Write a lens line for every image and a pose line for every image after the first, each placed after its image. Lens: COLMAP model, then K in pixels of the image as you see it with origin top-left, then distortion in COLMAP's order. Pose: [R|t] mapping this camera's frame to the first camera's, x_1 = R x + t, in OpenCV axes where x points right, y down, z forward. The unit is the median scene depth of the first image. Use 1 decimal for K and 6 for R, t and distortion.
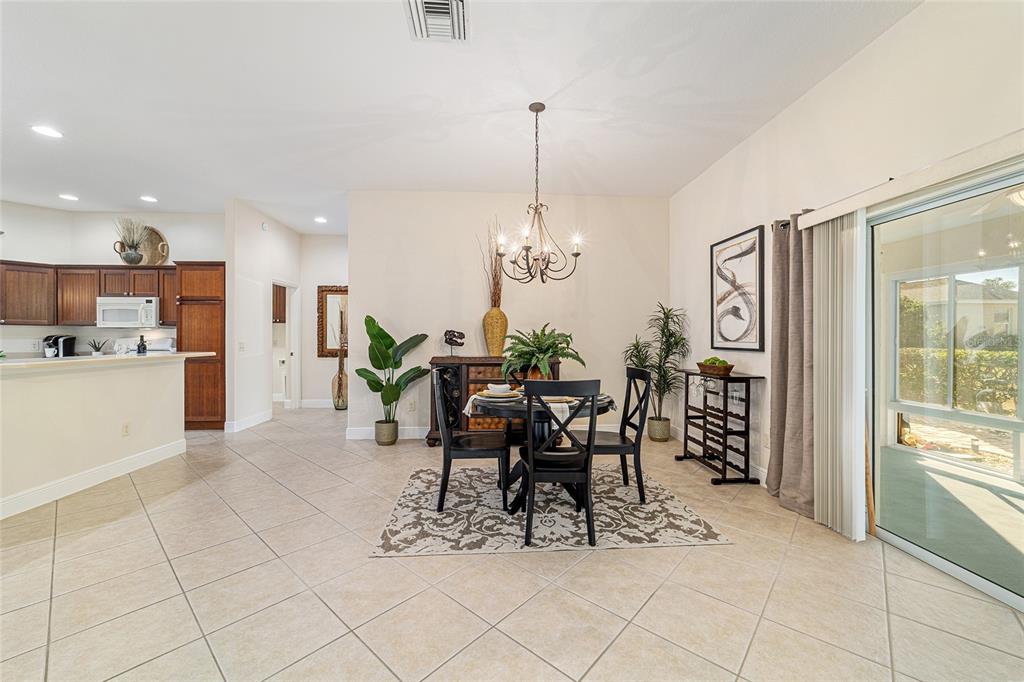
lens RADIAL K [[401.1, 0, 510.9], [0, 401.1, 337.5], [0, 0, 1]] dist [-0.020222, 0.010786]
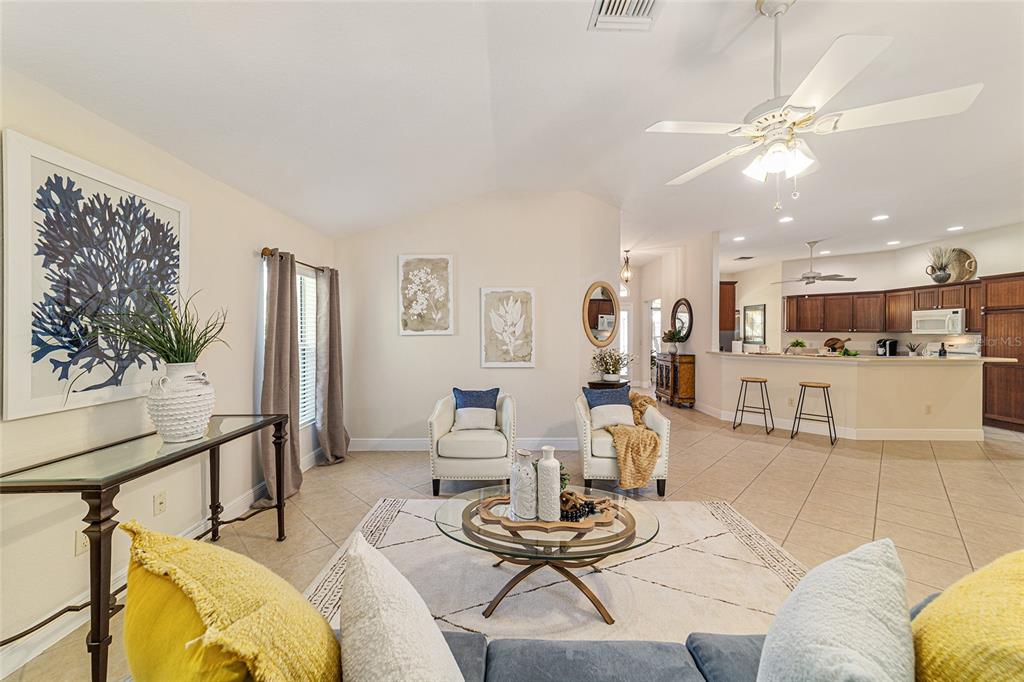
lens RADIAL K [[394.9, 0, 513.3], [0, 394.9, 334.0], [0, 0, 1]] dist [-0.018653, 0.011310]
pose [[-0.043745, 0.003450, -0.999037, 0.464962], [-0.003818, 0.999986, 0.003621, -0.035062], [0.999035, 0.003973, -0.043731, -0.392606]]
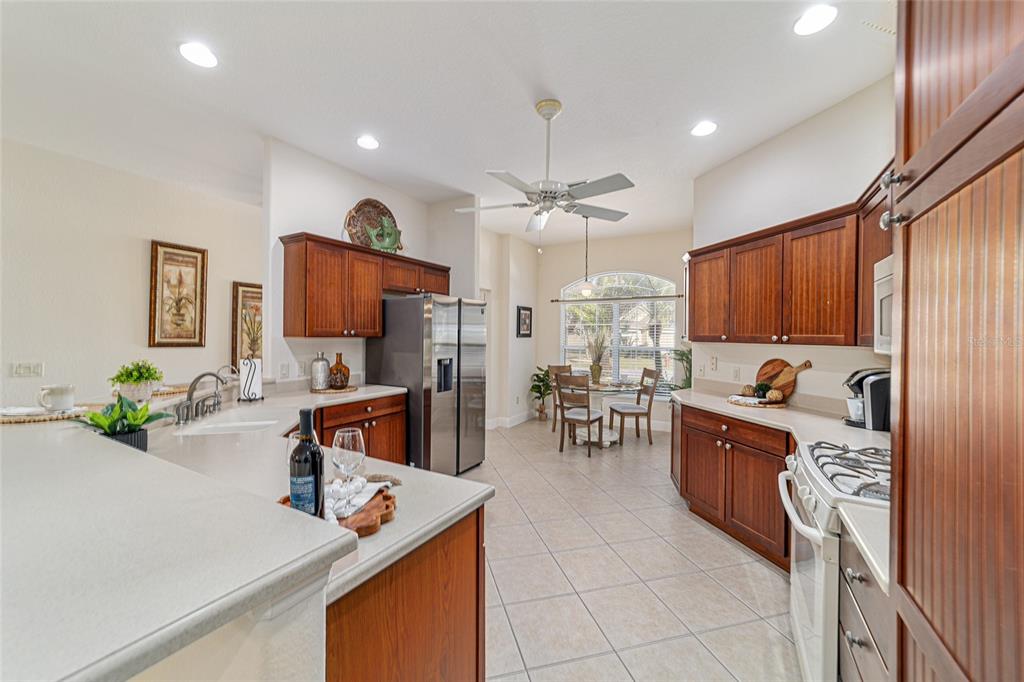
lens RADIAL K [[401.1, 0, 510.9], [0, 401.1, 337.5], [0, 0, 1]] dist [-0.020222, 0.010786]
pose [[-0.545508, -0.004502, -0.838094, -0.830497], [-0.009066, 0.999959, 0.000529, -0.050261], [0.838057, 0.007886, -0.545526, 1.292785]]
